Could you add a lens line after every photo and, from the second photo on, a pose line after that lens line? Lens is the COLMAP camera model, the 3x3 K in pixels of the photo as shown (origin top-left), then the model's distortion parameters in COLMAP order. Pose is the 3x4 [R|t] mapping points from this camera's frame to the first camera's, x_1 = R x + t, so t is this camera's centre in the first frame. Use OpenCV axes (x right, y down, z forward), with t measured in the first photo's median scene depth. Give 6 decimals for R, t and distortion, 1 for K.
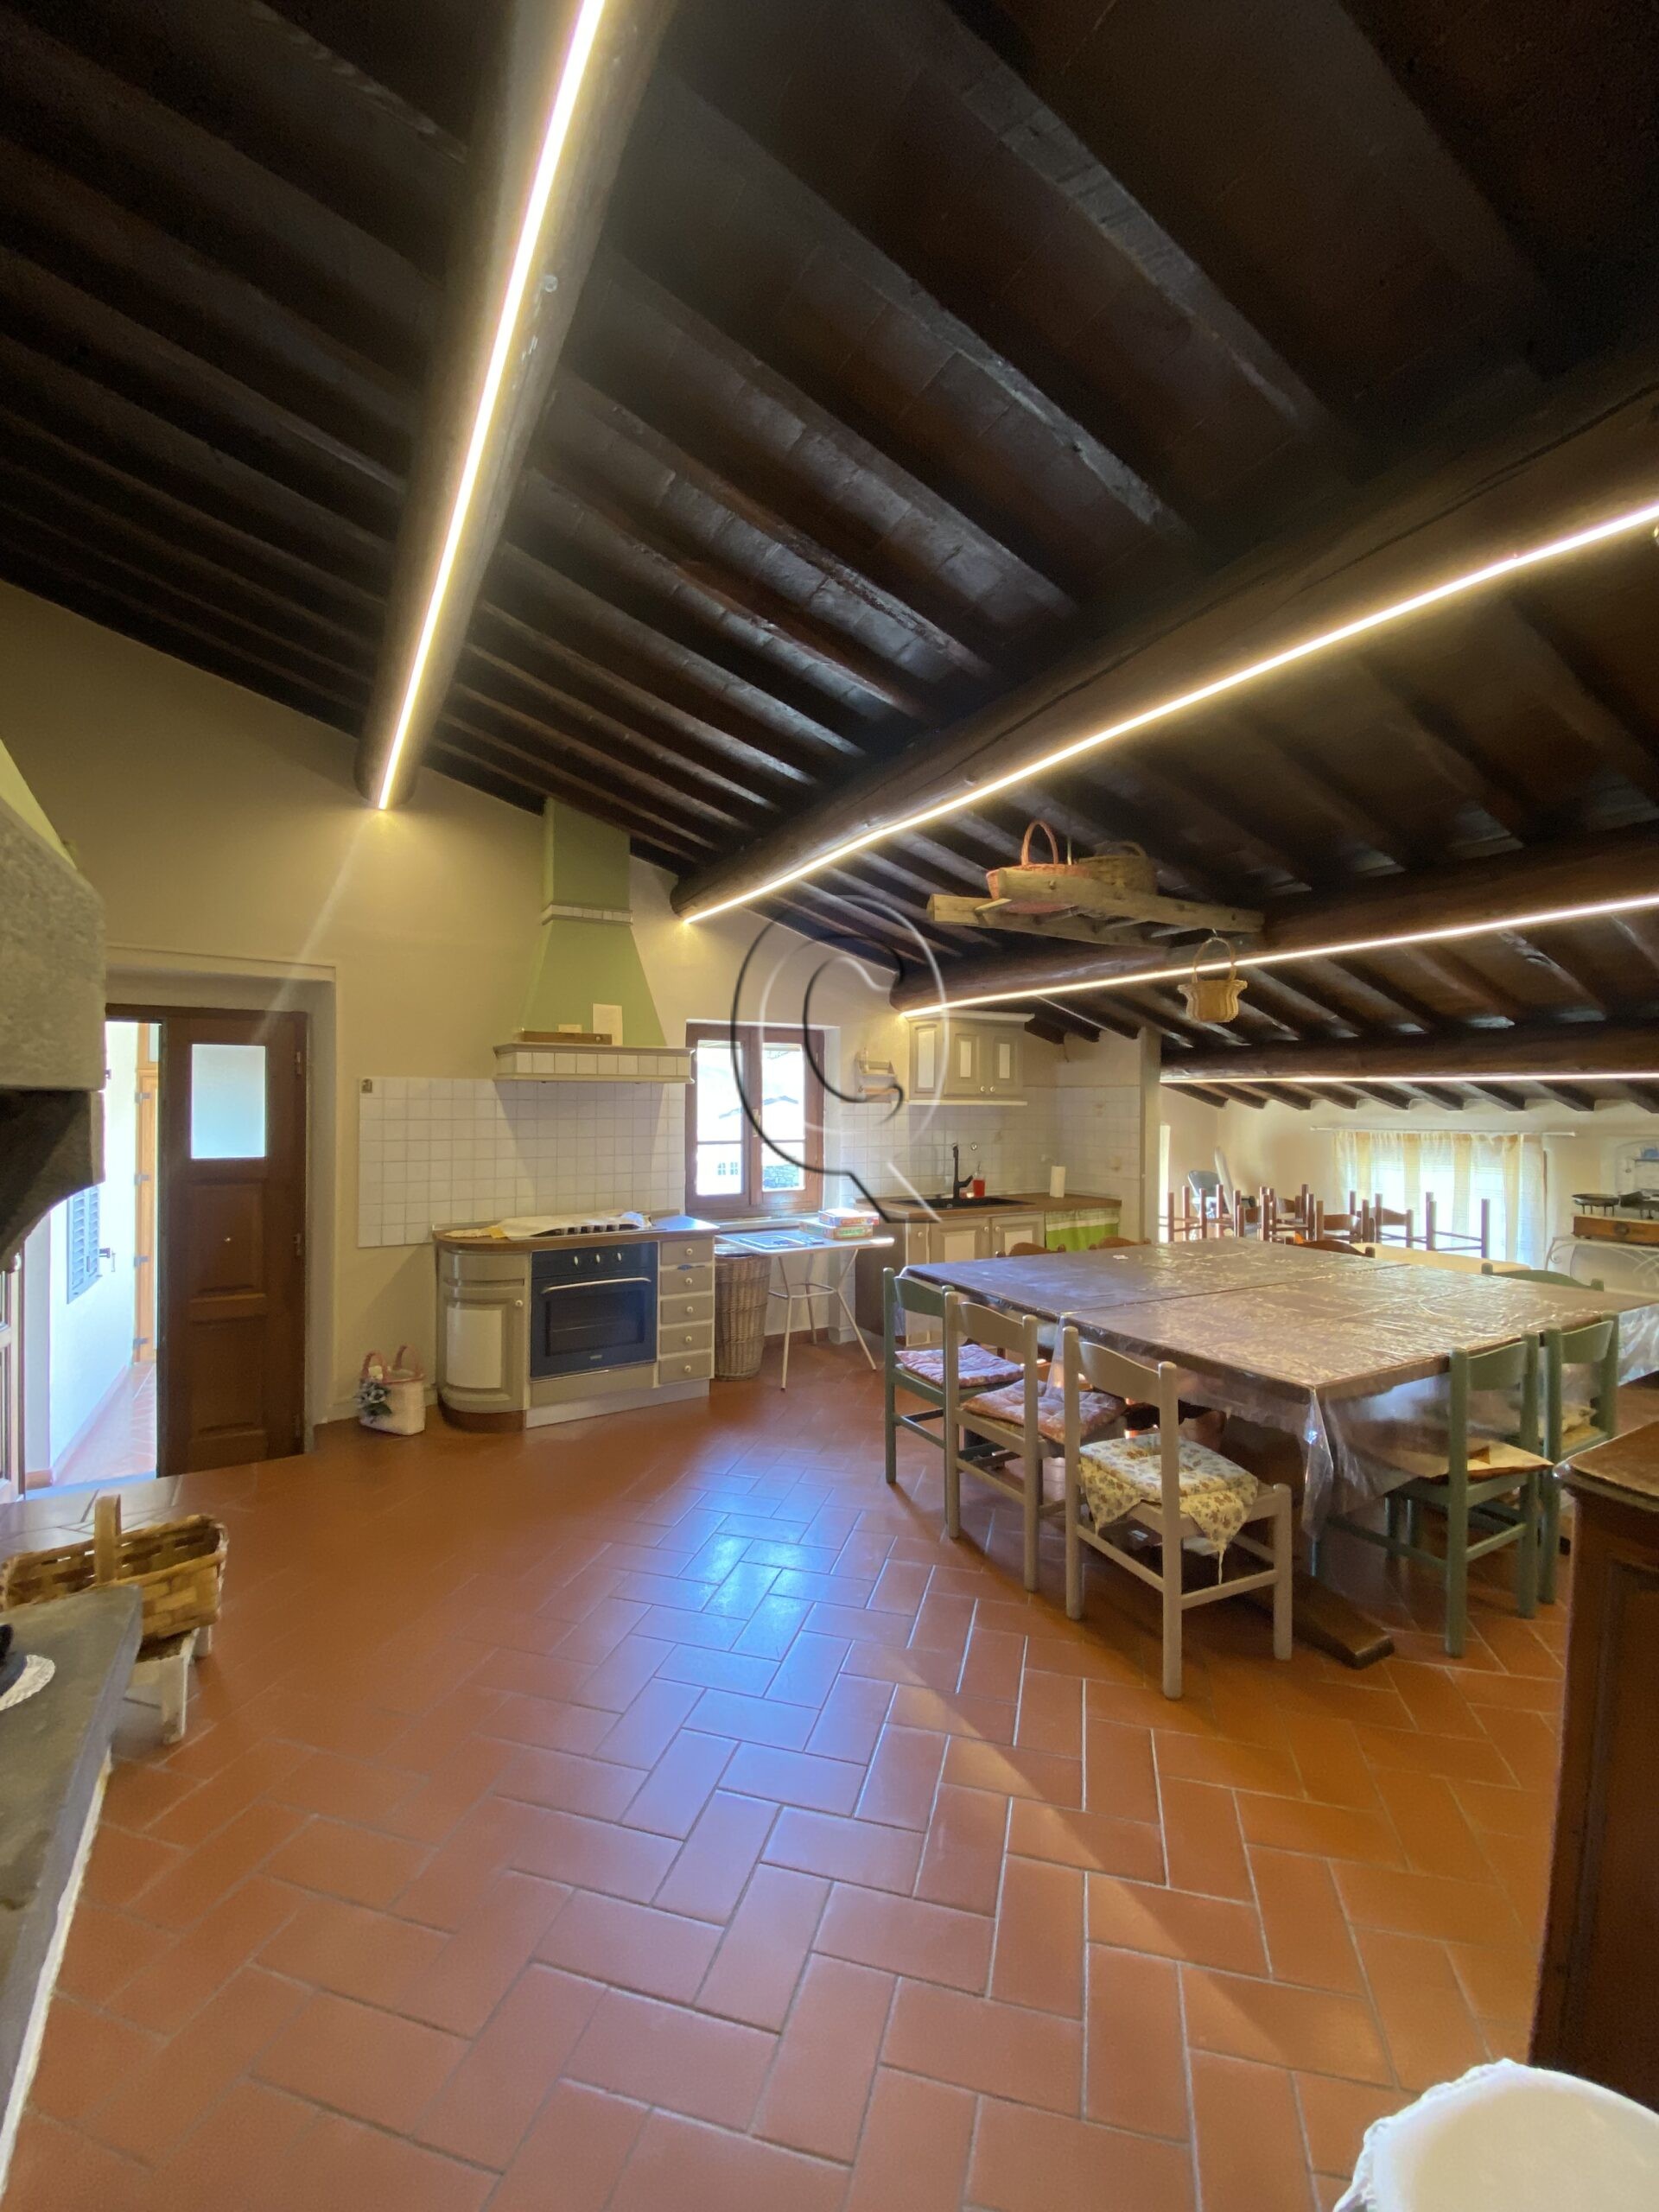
lens RADIAL K [[886.5, 0, 829.5], [0, 886.5, 1106.0], [0, 0, 1]] dist [0.025385, -0.024388]
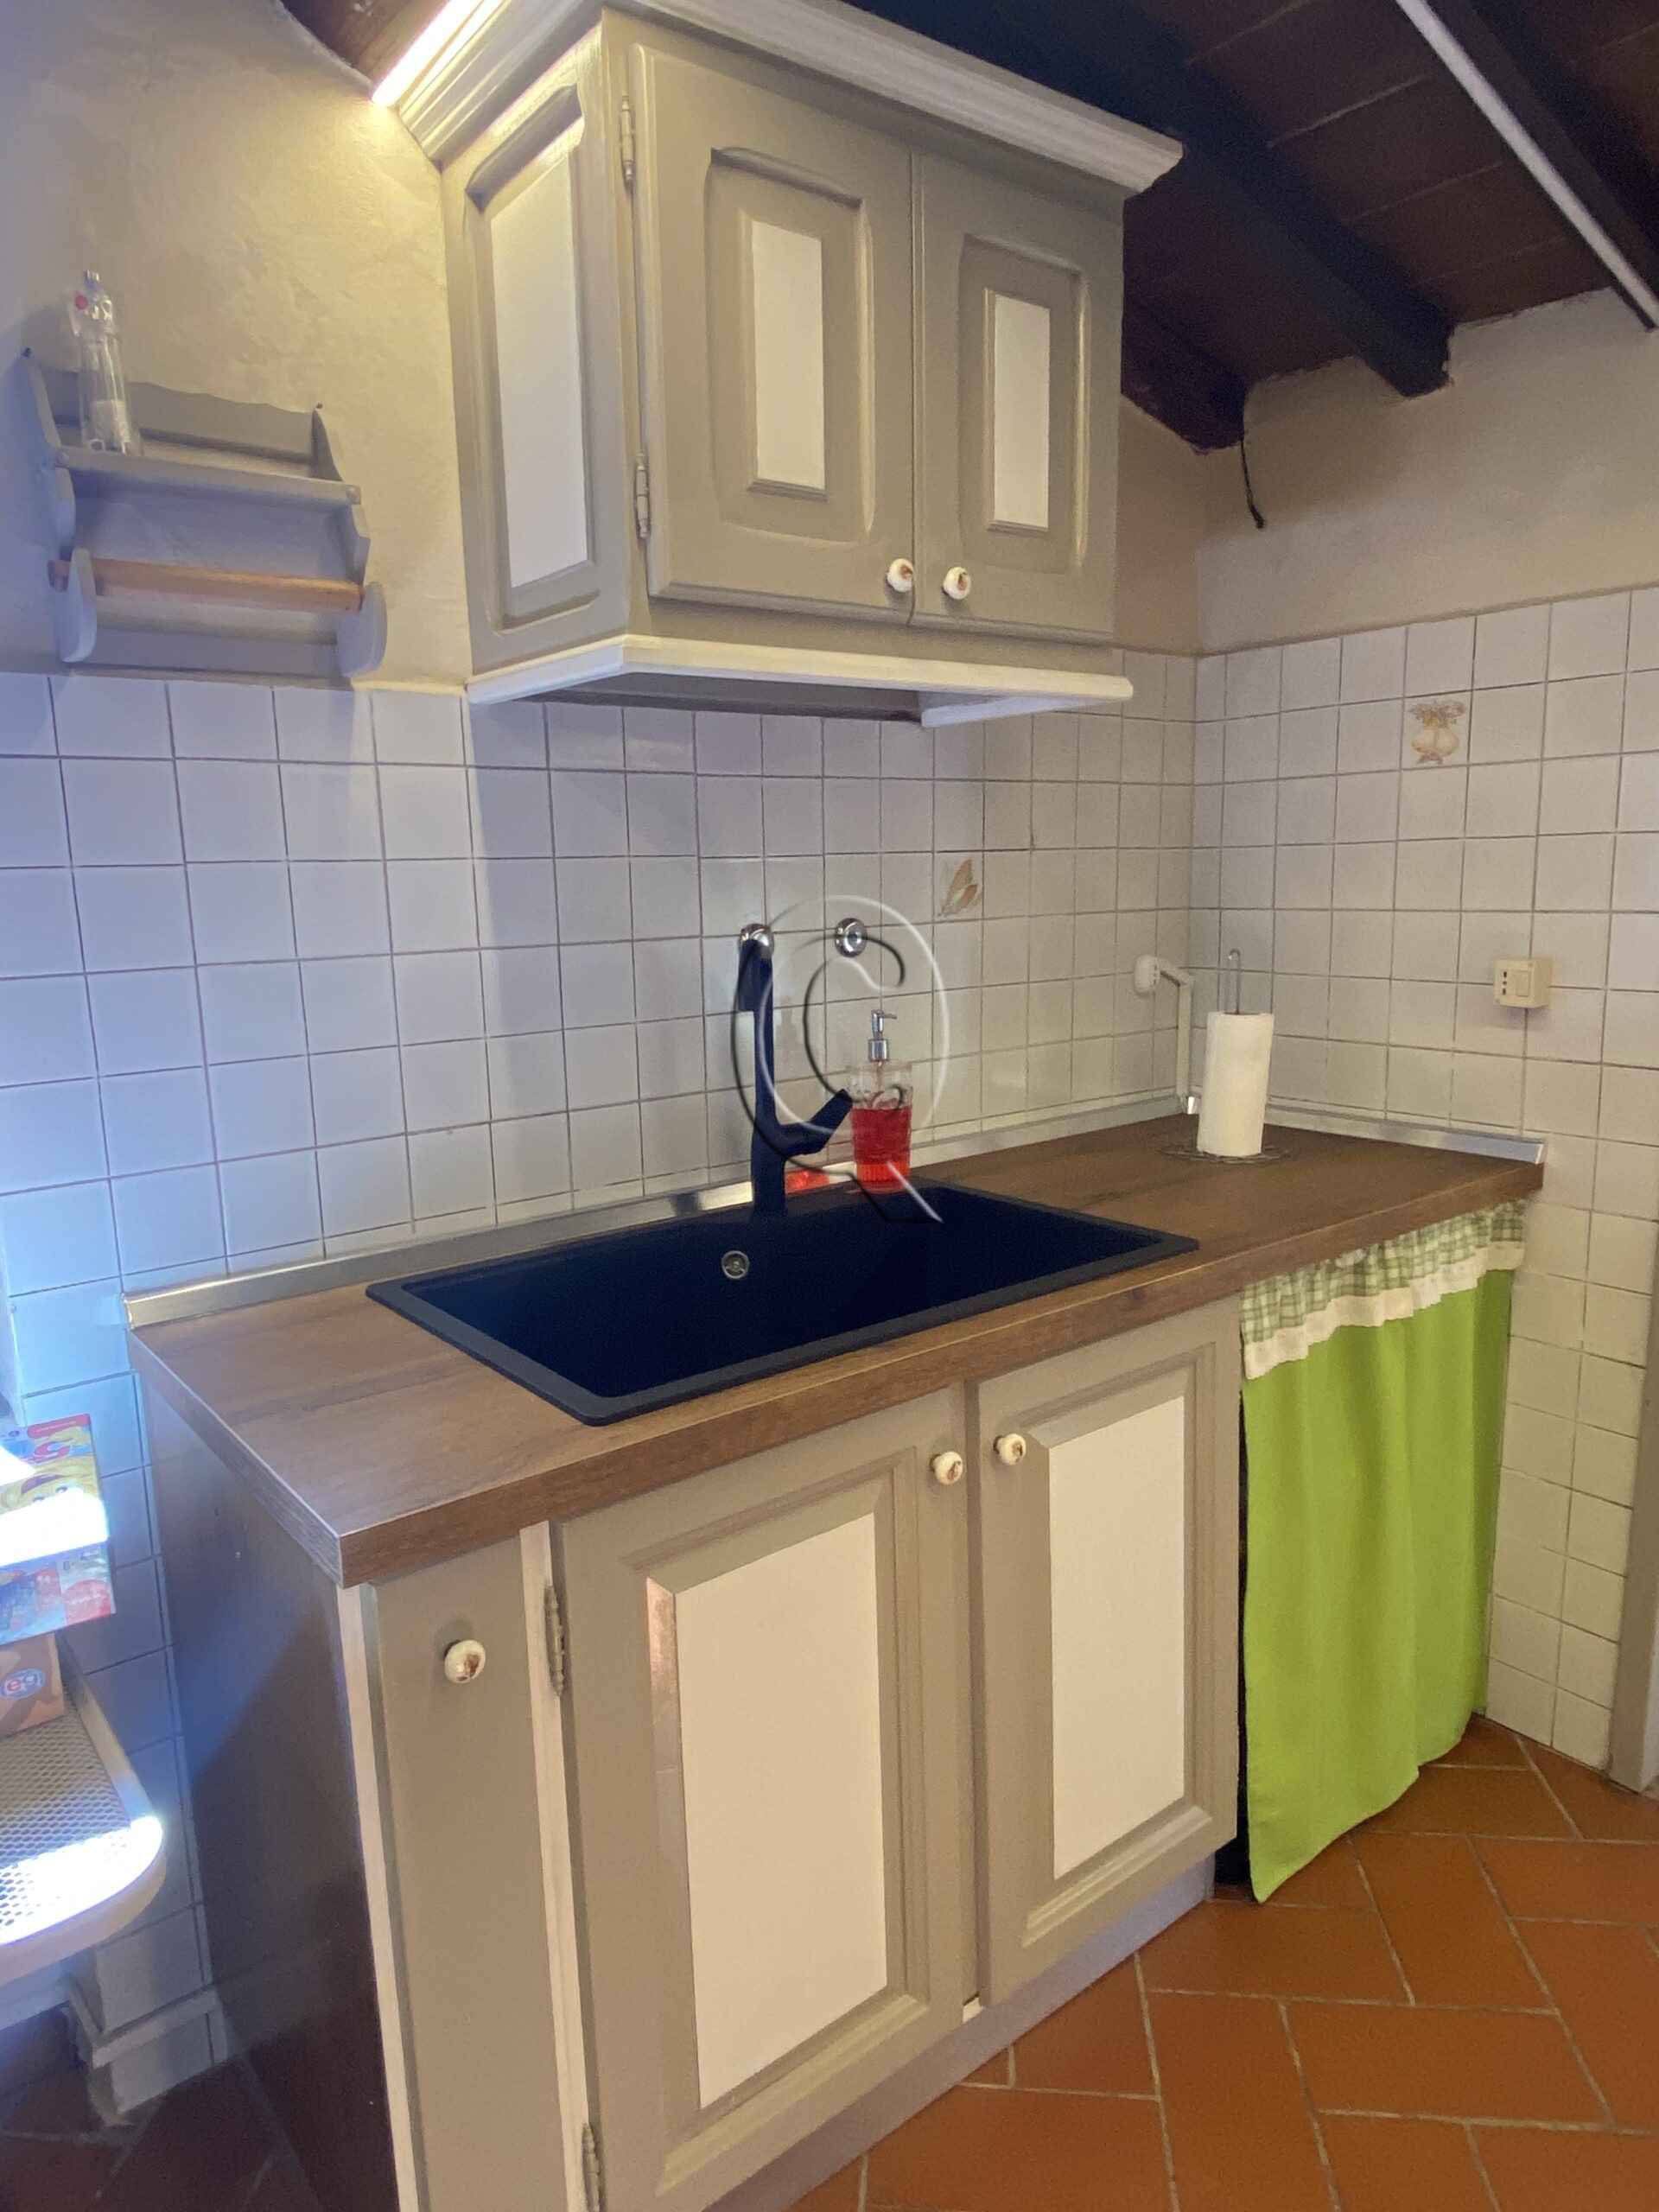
lens RADIAL K [[1400.6, 0, 829.5], [0, 1400.6, 1106.0], [0, 0, 1]] dist [0.000266, -0.000189]
pose [[0.987975, -0.053812, 0.144949, 0.142842], [0.025513, 0.981369, 0.190433, 0.031141], [-0.152496, -0.184445, 0.970940, 0.893235]]
